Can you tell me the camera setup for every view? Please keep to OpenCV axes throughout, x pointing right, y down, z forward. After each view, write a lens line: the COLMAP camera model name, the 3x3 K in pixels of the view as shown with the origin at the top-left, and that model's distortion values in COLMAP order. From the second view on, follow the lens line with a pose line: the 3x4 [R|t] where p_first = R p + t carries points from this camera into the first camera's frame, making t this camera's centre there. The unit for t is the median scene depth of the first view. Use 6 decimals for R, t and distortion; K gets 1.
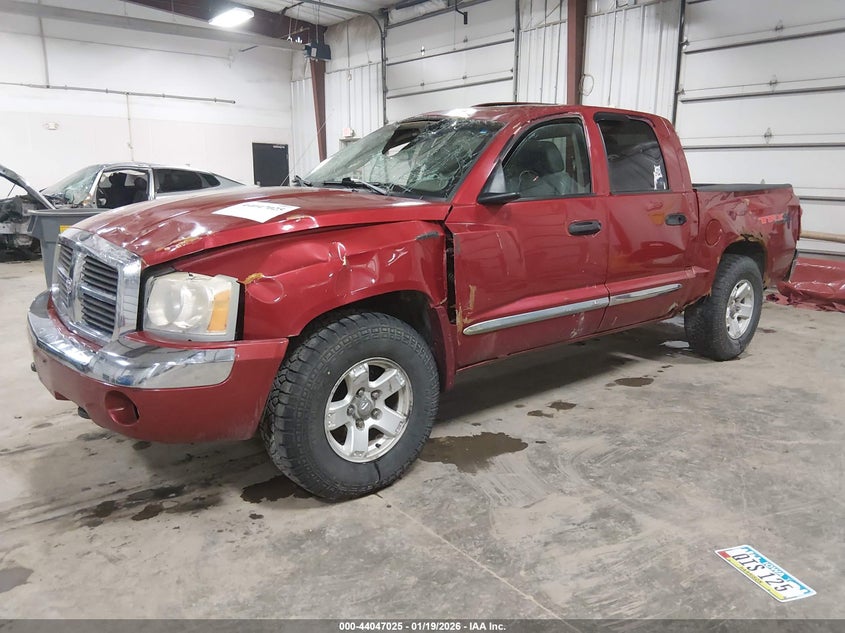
lens RADIAL K [[648.8, 0, 429.7], [0, 648.8, 313.4], [0, 0, 1]] dist [0.004373, -0.041199]
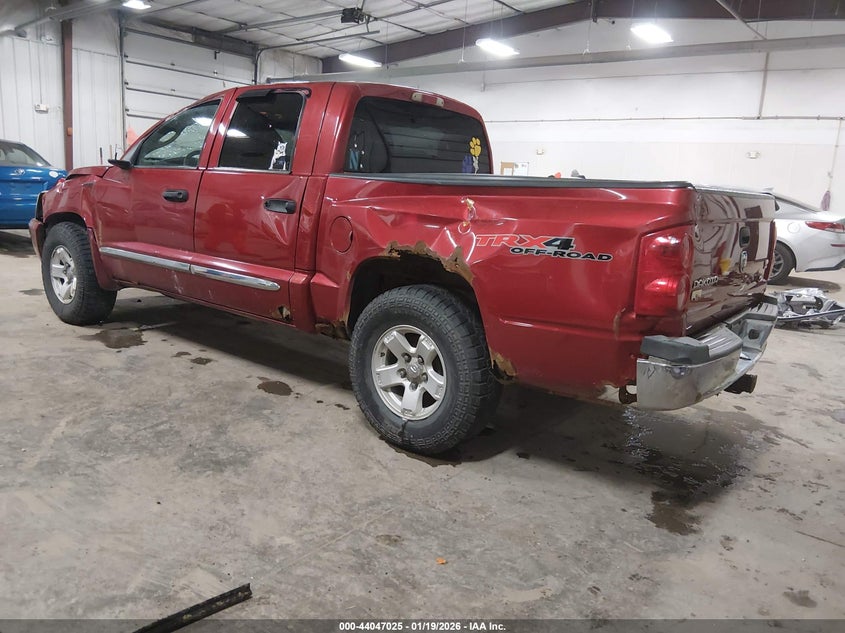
lens RADIAL K [[648.8, 0, 429.7], [0, 648.8, 313.4], [0, 0, 1]] dist [0.004373, -0.041199]
pose [[0.211865, 0.194124, -0.957825, 1.246859], [-0.257904, 0.956437, 0.136796, -0.175395], [0.942655, 0.218045, 0.252701, 0.997944]]
